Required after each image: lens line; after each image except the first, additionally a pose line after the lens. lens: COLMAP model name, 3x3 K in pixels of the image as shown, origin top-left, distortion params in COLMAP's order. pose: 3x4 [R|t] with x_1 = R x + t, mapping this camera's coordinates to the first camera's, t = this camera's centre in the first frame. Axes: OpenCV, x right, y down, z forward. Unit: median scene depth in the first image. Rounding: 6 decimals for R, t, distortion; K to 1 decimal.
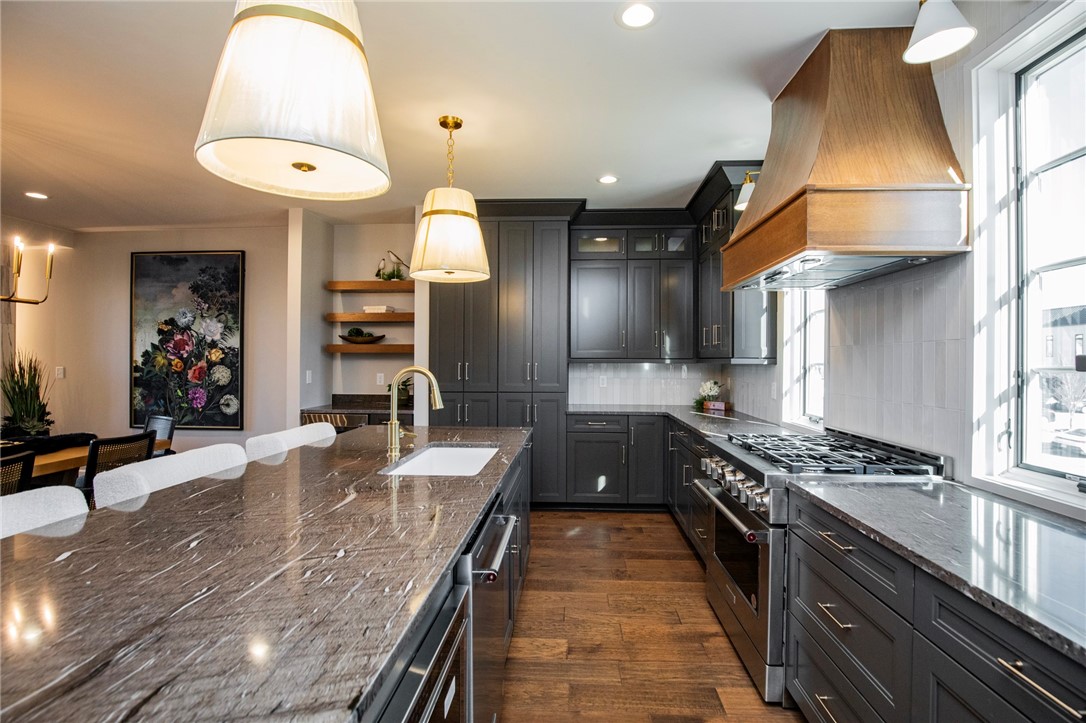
lens RADIAL K [[508.4, 0, 542.6], [0, 508.4, 358.1], [0, 0, 1]] dist [-0.038278, 0.009395]
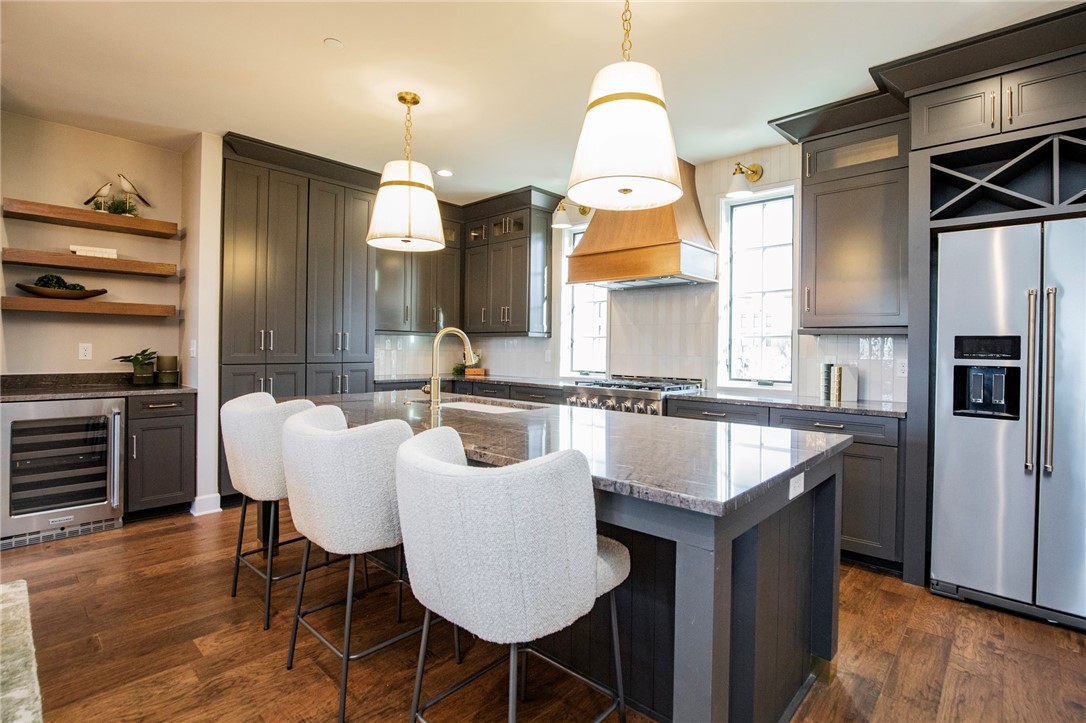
lens RADIAL K [[508.4, 0, 560.7], [0, 508.4, 352.0], [0, 0, 1]] dist [-0.038278, 0.009395]
pose [[0.622442, -0.000765, 0.782665, -0.439415], [-0.015019, 0.999804, 0.012922, 0.023380], [-0.782521, -0.019798, 0.622309, 0.053957]]
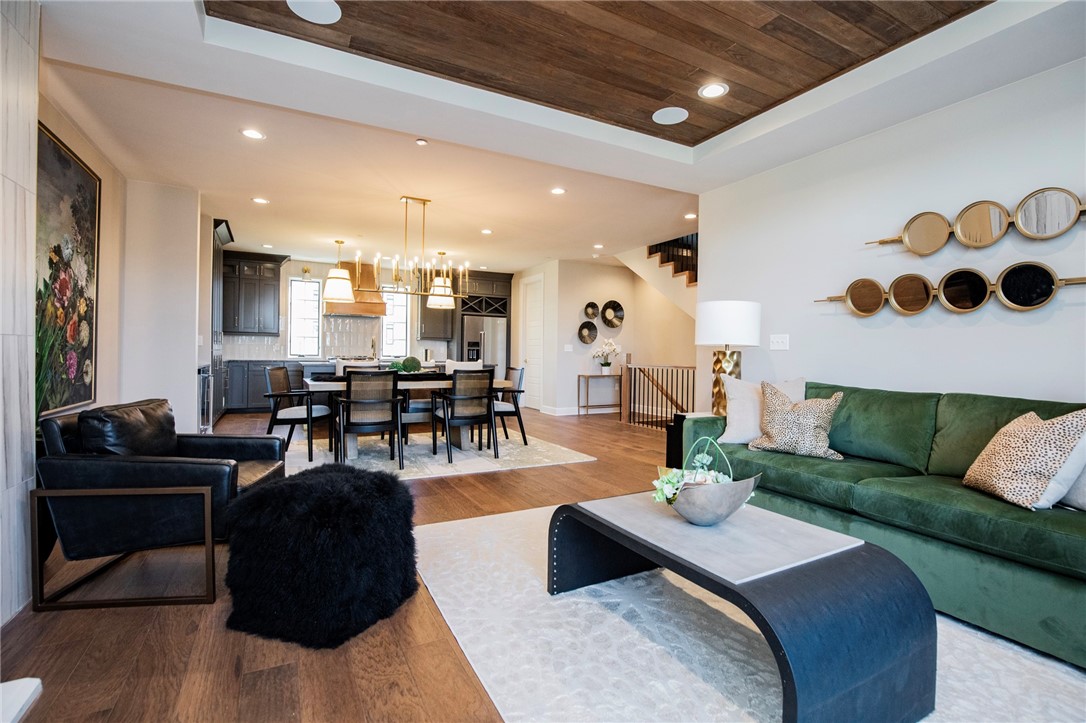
lens RADIAL K [[508.4, 0, 567.1], [0, 508.4, 360.0], [0, 0, 1]] dist [-0.038278, 0.009395]
pose [[-0.549704, -0.020501, 0.835108, -1.669390], [-0.021444, 0.999716, 0.010427, 0.050653], [-0.835084, -0.012176, -0.549988, 0.800652]]
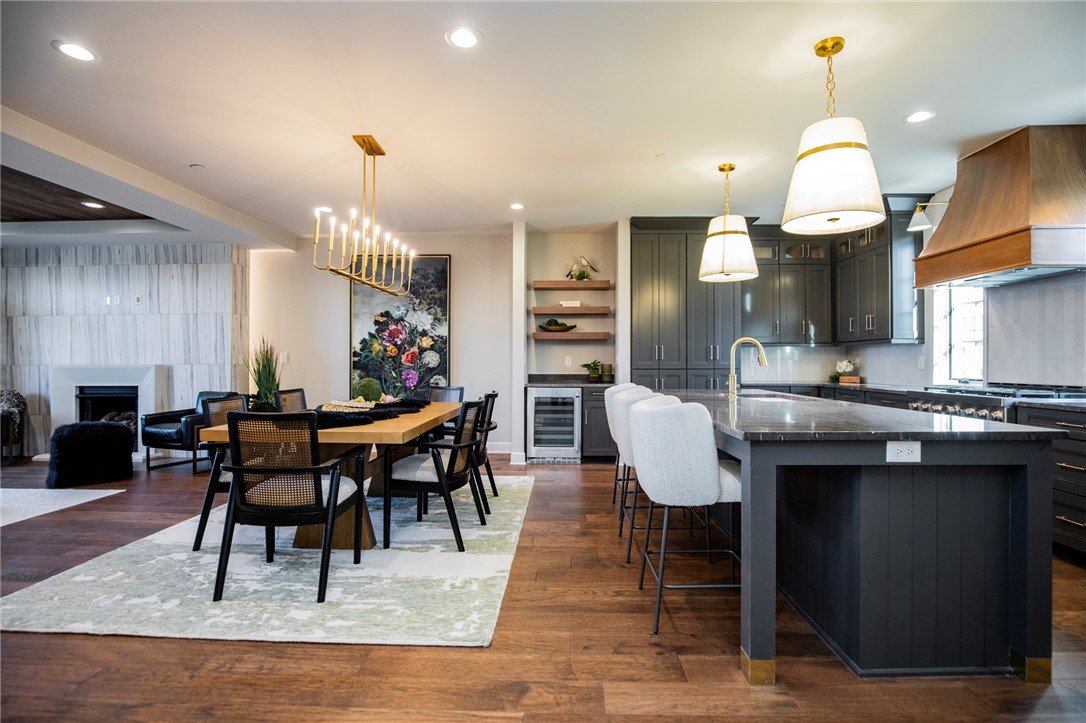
lens RADIAL K [[508.4, 0, 554.2], [0, 508.4, 357.5], [0, 0, 1]] dist [-0.038278, 0.009395]
pose [[0.999704, -0.002634, 0.024174, -0.378217], [0.002712, 0.999991, -0.003206, 0.035060], [-0.024165, 0.003270, 0.999703, -0.210827]]
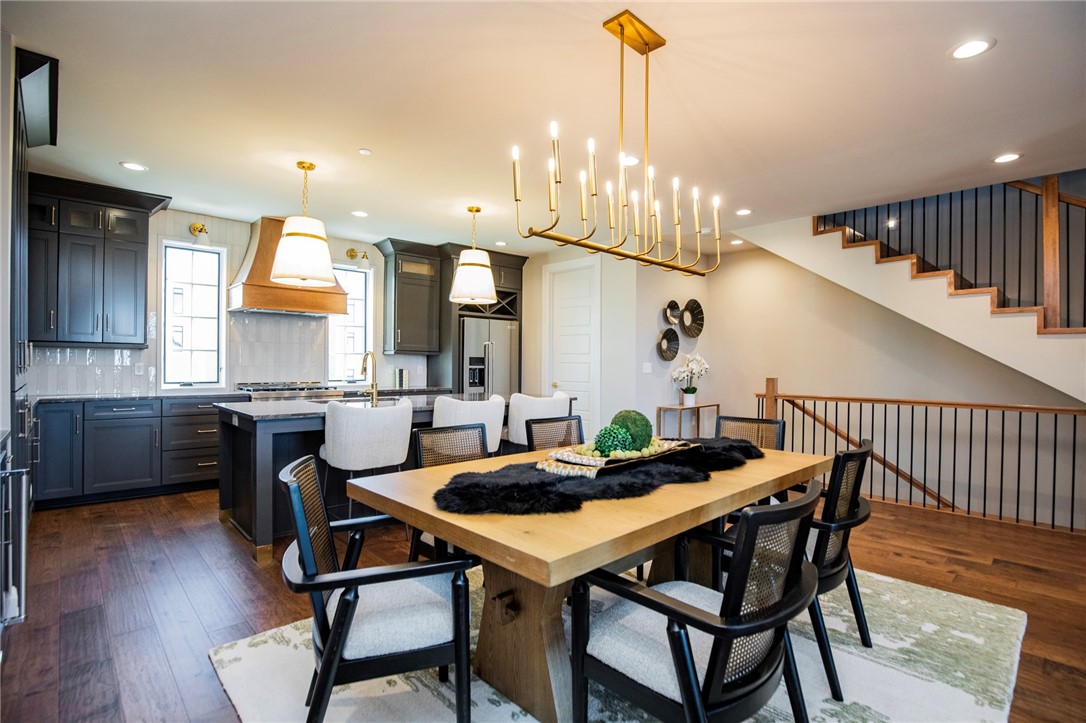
lens RADIAL K [[508.4, 0, 555.2], [0, 508.4, 368.6], [0, 0, 1]] dist [-0.038278, 0.009395]
pose [[-0.740929, -0.018571, 0.671326, -0.853386], [-0.017121, 0.999815, 0.008762, 0.023025], [-0.671365, -0.005001, -0.741110, 0.847960]]
